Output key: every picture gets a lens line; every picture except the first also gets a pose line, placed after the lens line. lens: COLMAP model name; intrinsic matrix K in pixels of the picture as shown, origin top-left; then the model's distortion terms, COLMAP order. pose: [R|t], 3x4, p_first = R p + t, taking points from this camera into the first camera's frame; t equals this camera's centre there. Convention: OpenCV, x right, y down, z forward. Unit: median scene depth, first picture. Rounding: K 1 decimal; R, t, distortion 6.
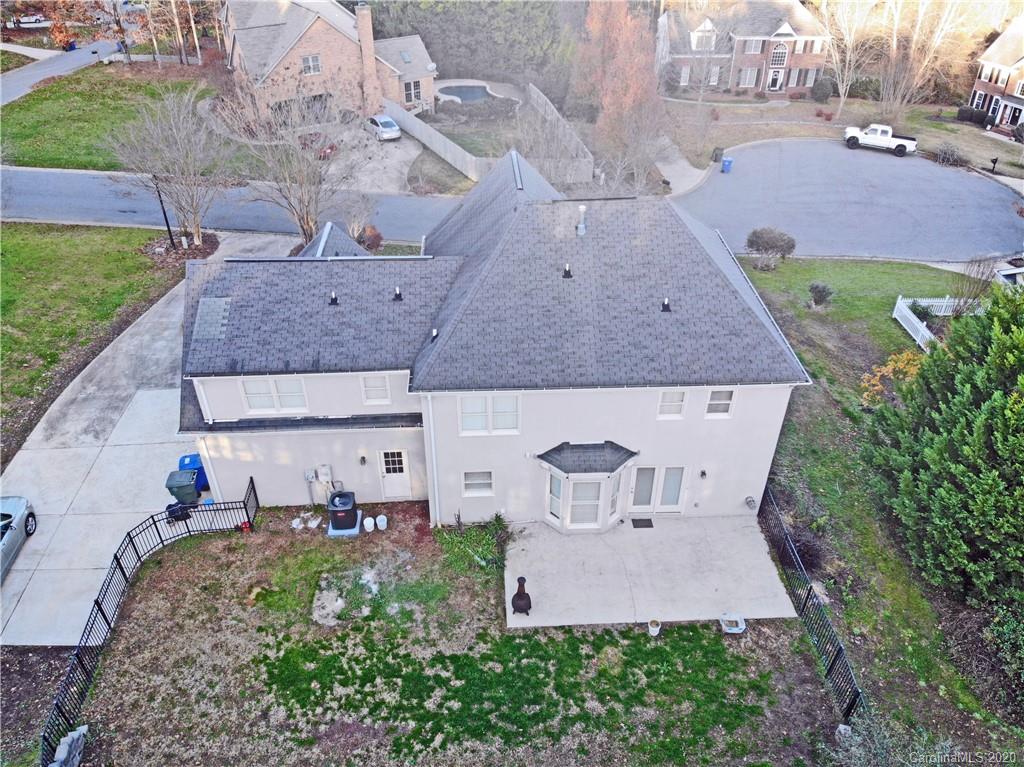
lens RADIAL K [[757.1, 0, 512.0], [0, 757.1, 383.5], [0, 0, 1]] dist [0.009039, -0.098664]
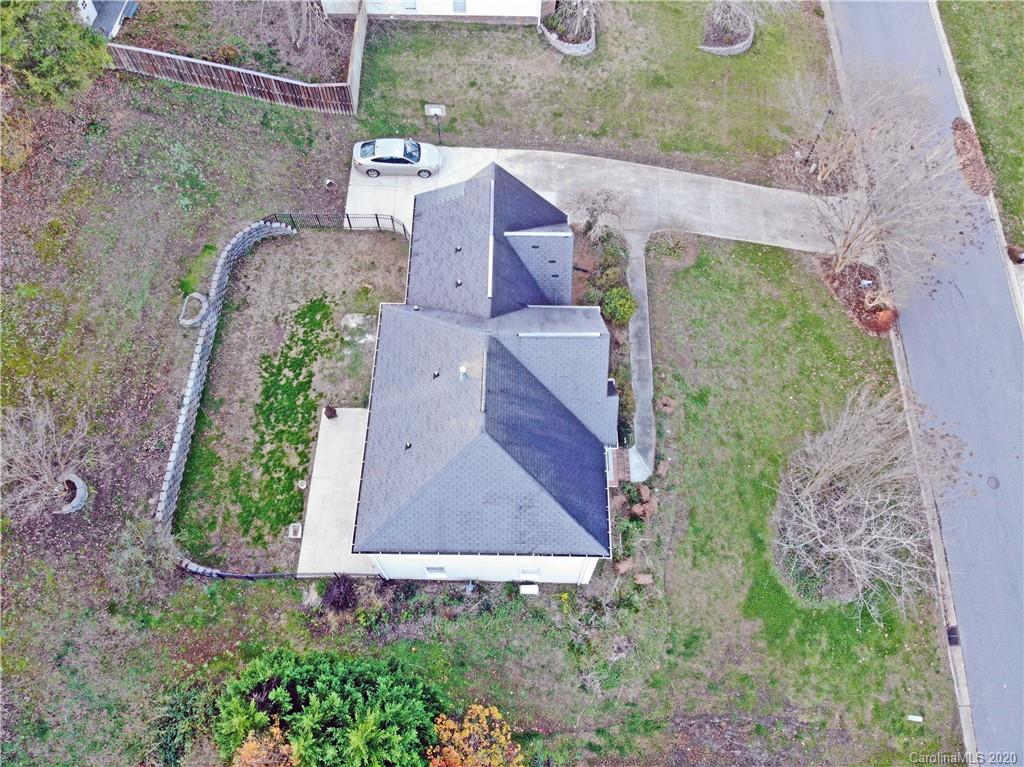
lens RADIAL K [[742.1, 0, 512.0], [0, 742.1, 383.5], [0, 0, 1]] dist [0.073387, -0.185275]
pose [[-0.066667, 0.886407, -0.458082, 0.713311], [-0.598128, 0.331965, 0.729413, -1.235820], [0.798623, 0.322619, 0.508053, 0.450775]]
